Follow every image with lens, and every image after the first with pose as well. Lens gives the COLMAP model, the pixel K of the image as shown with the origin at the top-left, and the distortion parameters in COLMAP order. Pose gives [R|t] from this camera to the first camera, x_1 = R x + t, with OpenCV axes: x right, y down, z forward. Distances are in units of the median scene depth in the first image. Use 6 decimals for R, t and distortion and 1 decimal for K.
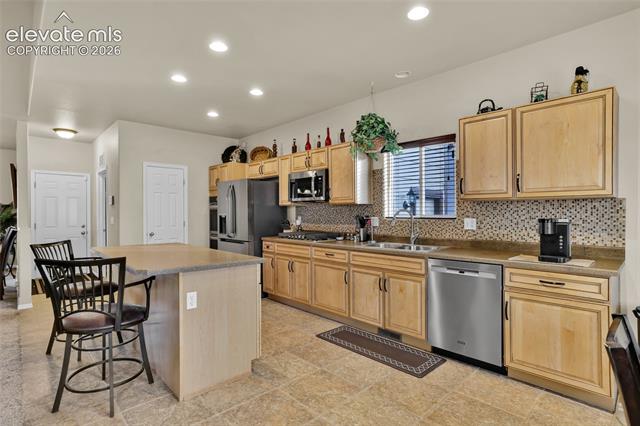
lens RADIAL K [[334.7, 0, 319.9], [0, 334.7, 217.1], [0, 0, 1]] dist [-0.001891, 0.002308]
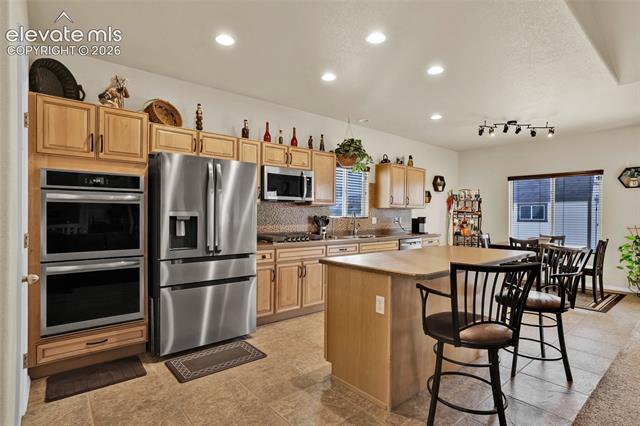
lens RADIAL K [[334.7, 0, 318.9], [0, 334.7, 213.6], [0, 0, 1]] dist [-0.001891, 0.002308]
pose [[0.050097, 0.004156, 0.998736, -1.165521], [0.000328, 0.999991, -0.004178, -0.008220], [-0.998744, 0.000537, 0.050095, 1.055139]]
